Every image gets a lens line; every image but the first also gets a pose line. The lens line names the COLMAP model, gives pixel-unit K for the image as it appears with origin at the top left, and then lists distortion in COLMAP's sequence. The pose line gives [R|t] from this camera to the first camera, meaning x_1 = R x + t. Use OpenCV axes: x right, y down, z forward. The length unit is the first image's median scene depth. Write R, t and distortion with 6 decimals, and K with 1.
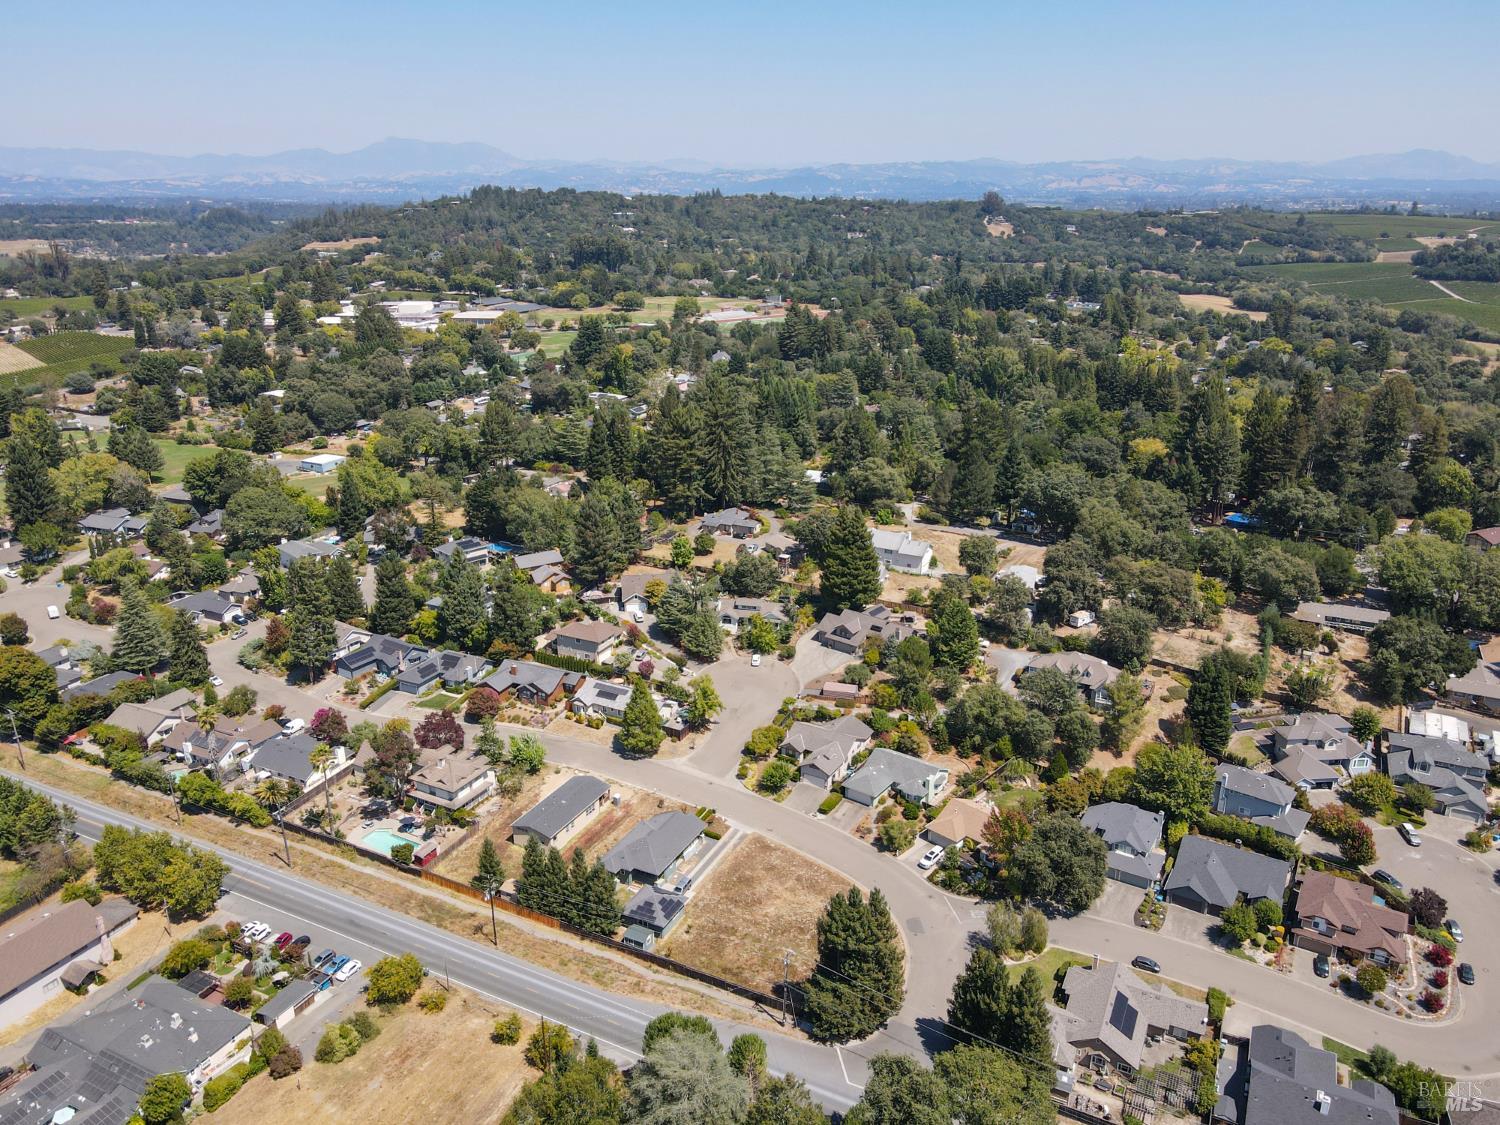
lens RADIAL K [[1086.1, 0, 750.0], [0, 1086.1, 562.5], [0, 0, 1]] dist [-0.001873, 0.029435]
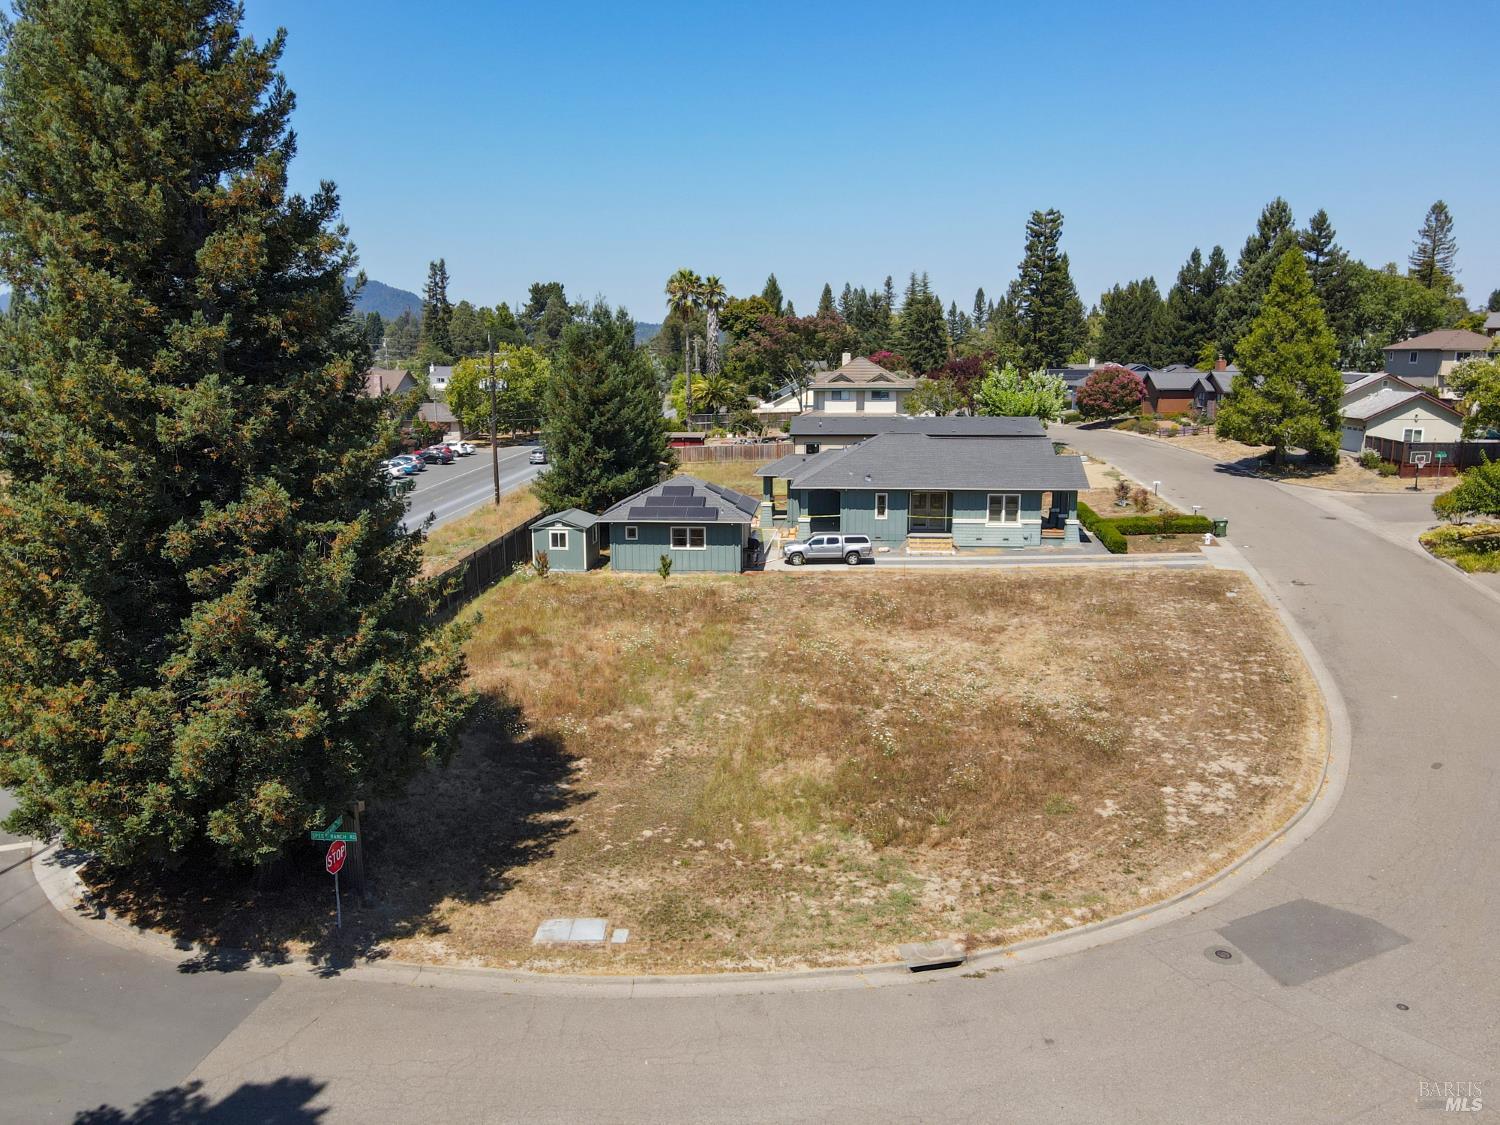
lens RADIAL K [[1086.1, 0, 750.0], [0, 1086.1, 562.5], [0, 0, 1]] dist [-0.001873, 0.029435]
pose [[0.374636, 0.194499, -0.906542, 0.167817], [-0.310916, 0.947490, 0.074796, 0.200875], [0.873487, 0.253837, 0.415437, 0.589836]]
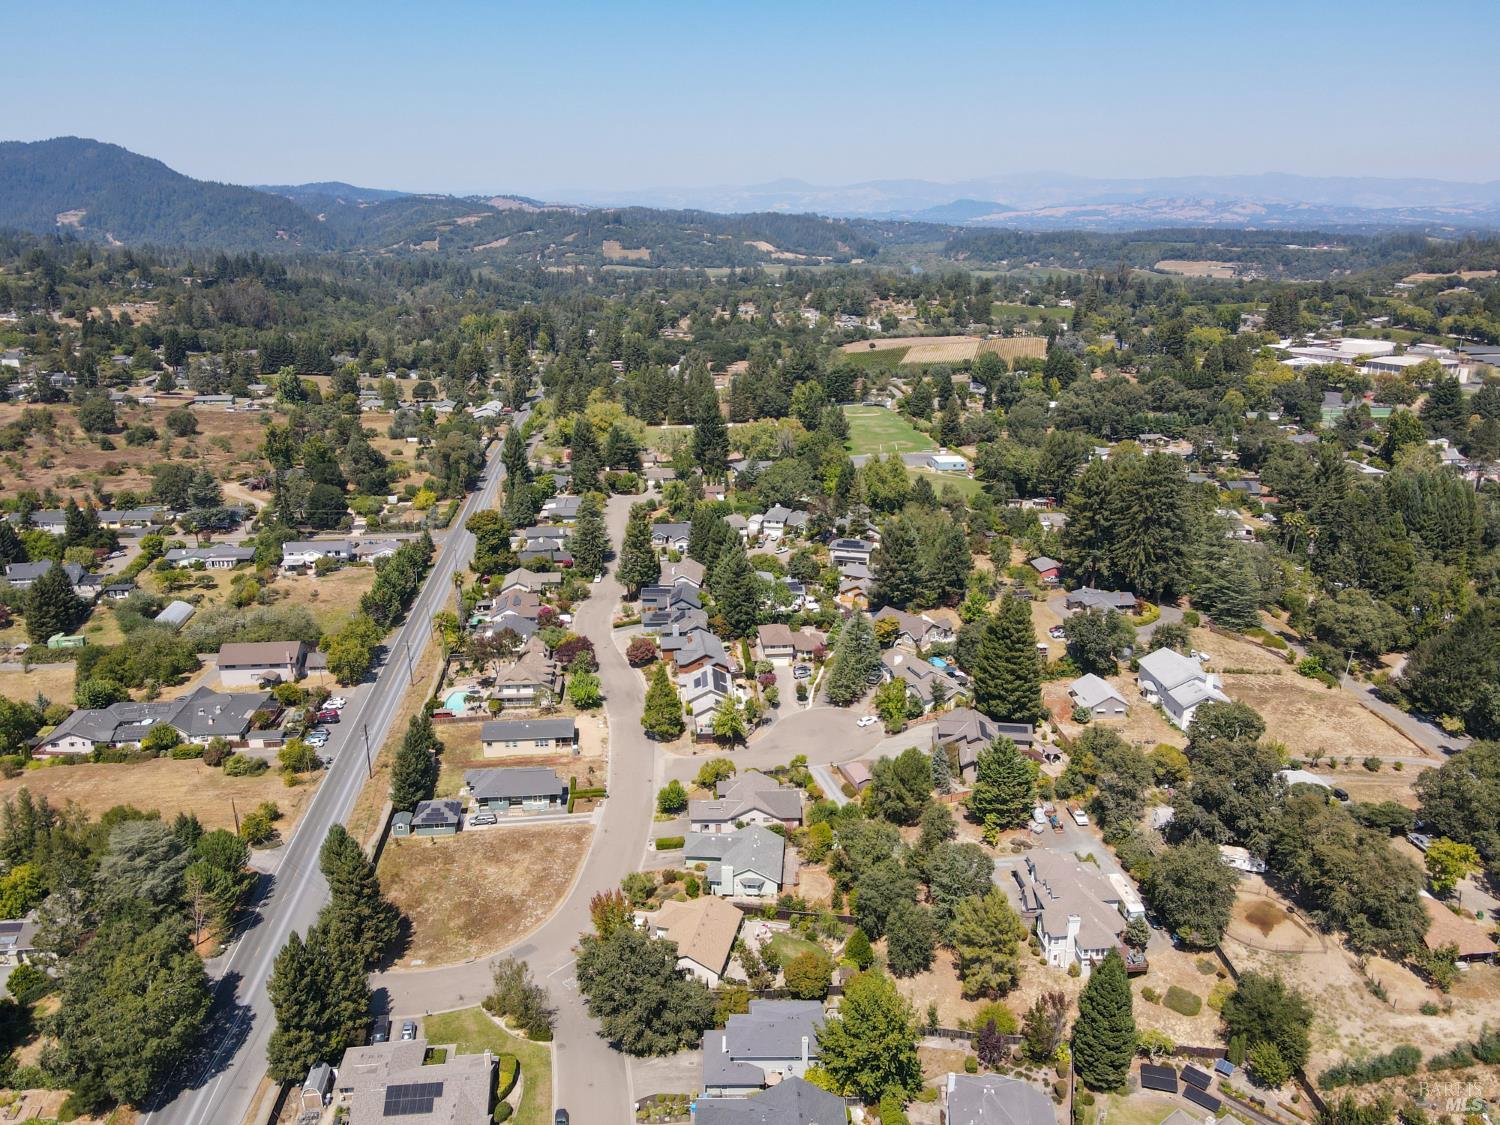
lens RADIAL K [[1076.2, 0, 750.0], [0, 1076.2, 562.5], [0, 0, 1]] dist [0.000883, 0.032444]
pose [[0.541123, 0.266028, -0.797756, 0.647700], [-0.282187, 0.951083, 0.125749, -0.126159], [0.792185, 0.157071, 0.589722, 0.360900]]
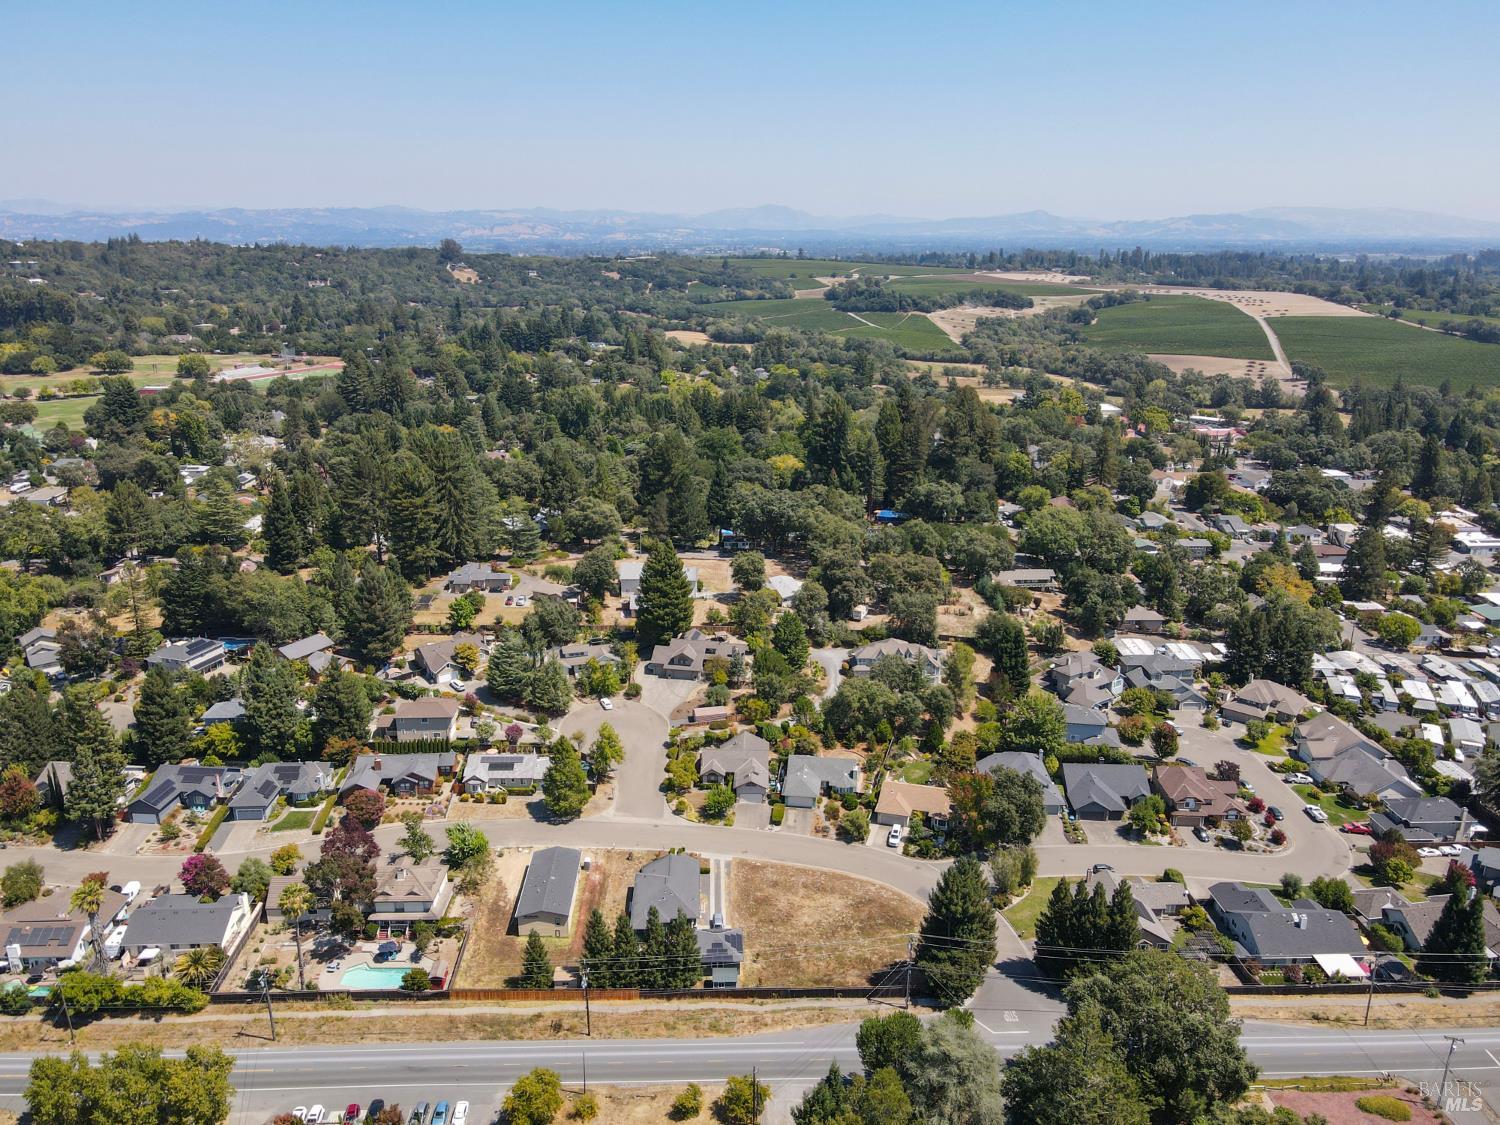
lens RADIAL K [[1076.2, 0, 750.0], [0, 1076.2, 562.5], [0, 0, 1]] dist [0.000883, 0.032444]
pose [[0.881440, -0.137532, 0.451828, -0.304440], [0.154144, 0.988048, 0.000043, -0.017373], [-0.446434, 0.069609, 0.892105, 0.055265]]
